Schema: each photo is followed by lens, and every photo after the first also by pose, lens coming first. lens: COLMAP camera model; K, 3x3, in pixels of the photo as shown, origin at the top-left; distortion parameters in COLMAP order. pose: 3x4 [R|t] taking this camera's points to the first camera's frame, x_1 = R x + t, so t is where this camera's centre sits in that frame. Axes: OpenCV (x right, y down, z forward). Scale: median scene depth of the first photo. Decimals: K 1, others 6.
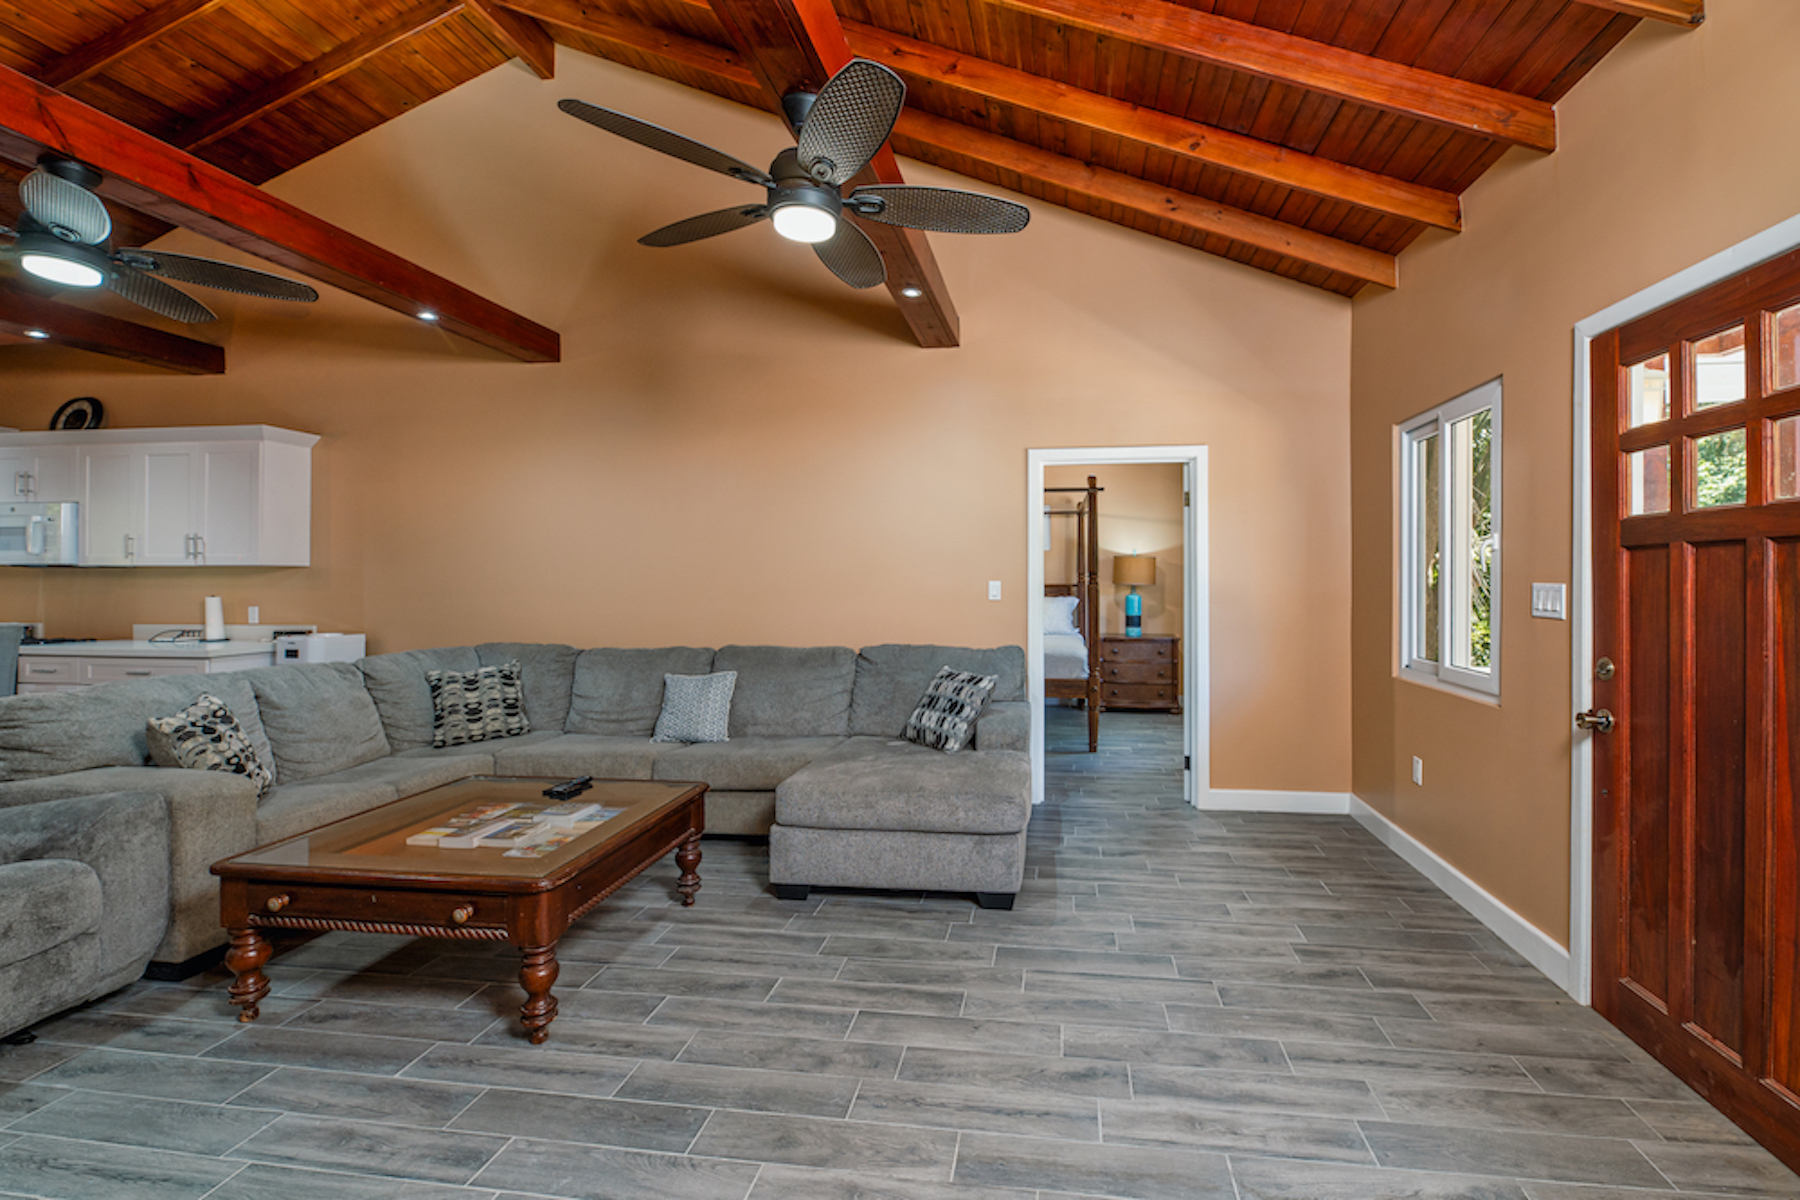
lens RADIAL K [[765.0, 0, 972.7], [0, 765.0, 574.7], [0, 0, 1]] dist [-0.004810, 0.000068]
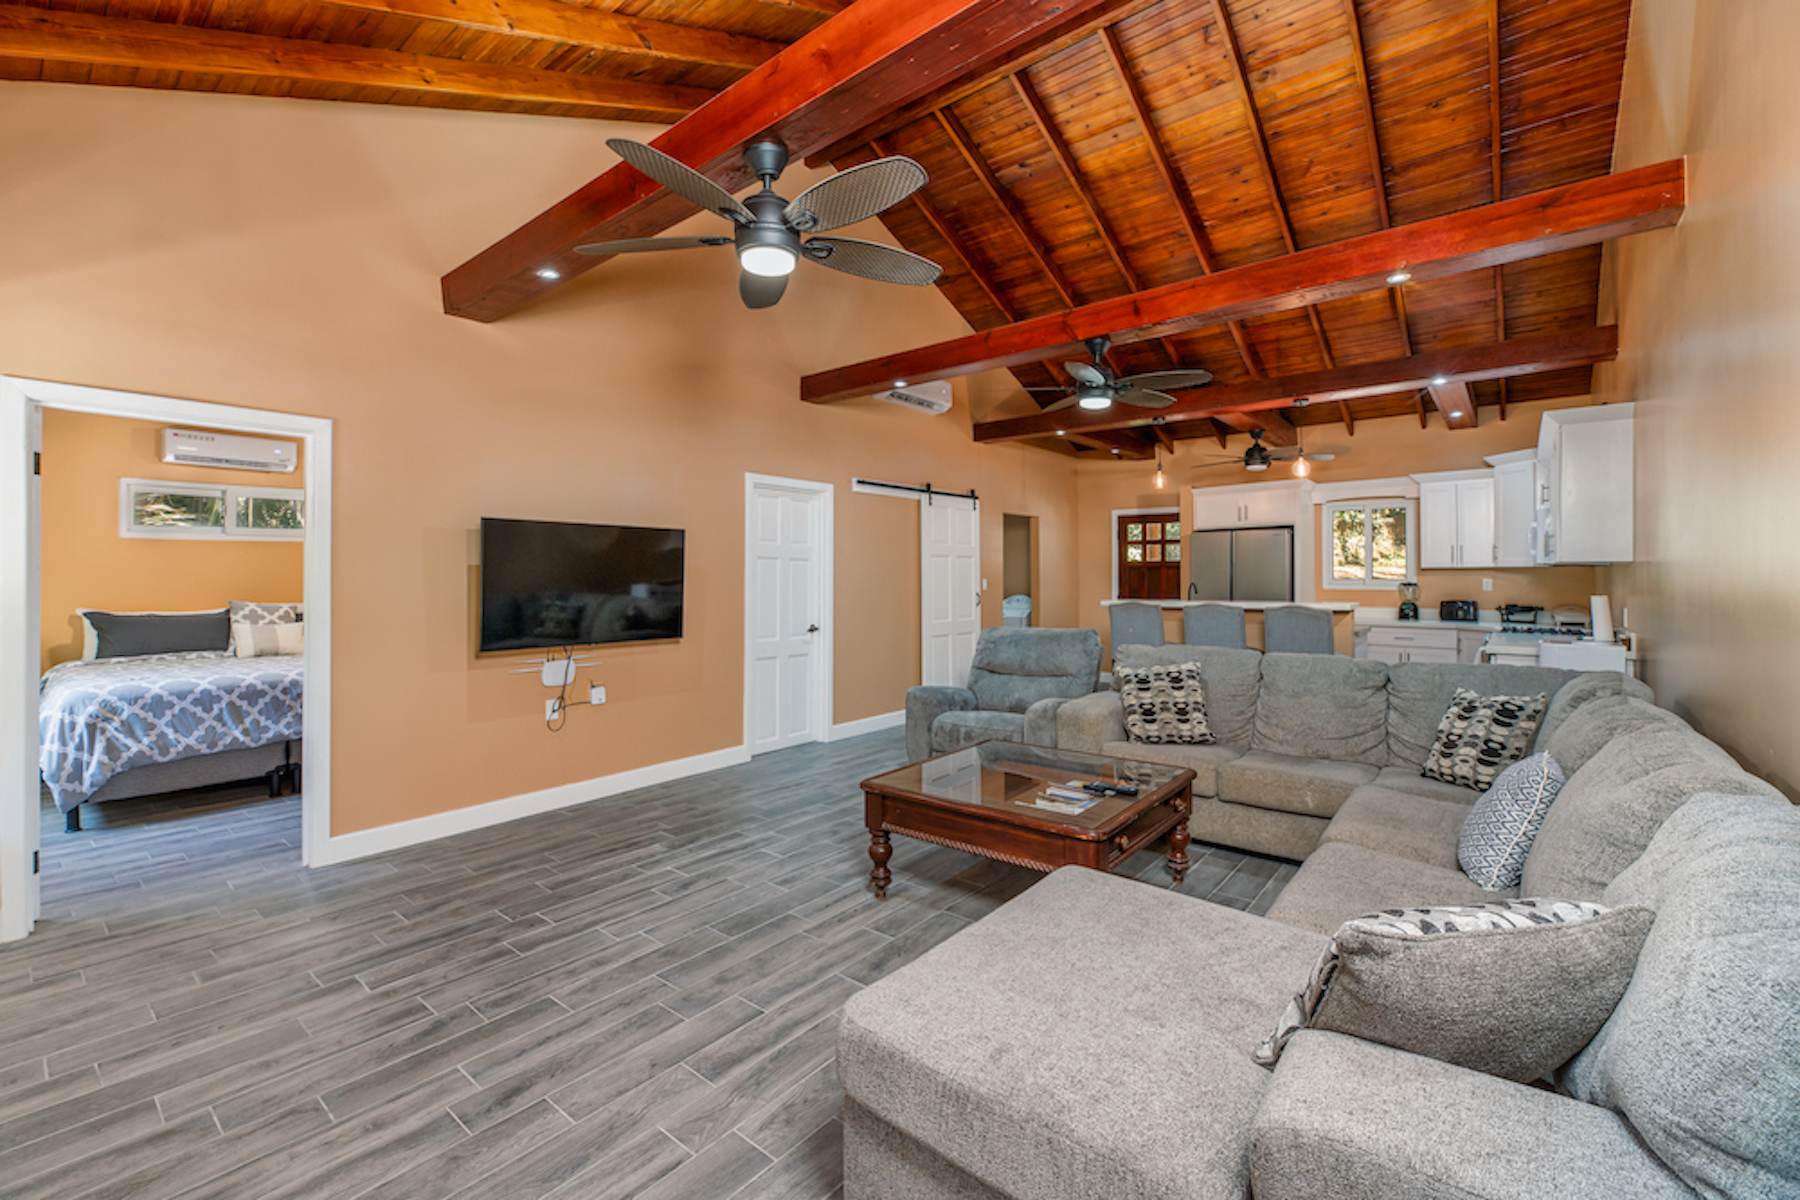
lens RADIAL K [[765.0, 0, 891.7], [0, 765.0, 568.2], [0, 0, 1]] dist [-0.004810, 0.000068]
pose [[-0.542344, -0.006802, -0.840129, 0.655055], [0.008010, 0.999880, -0.013266, -0.000704], [0.840119, -0.013924, -0.542224, 1.813505]]
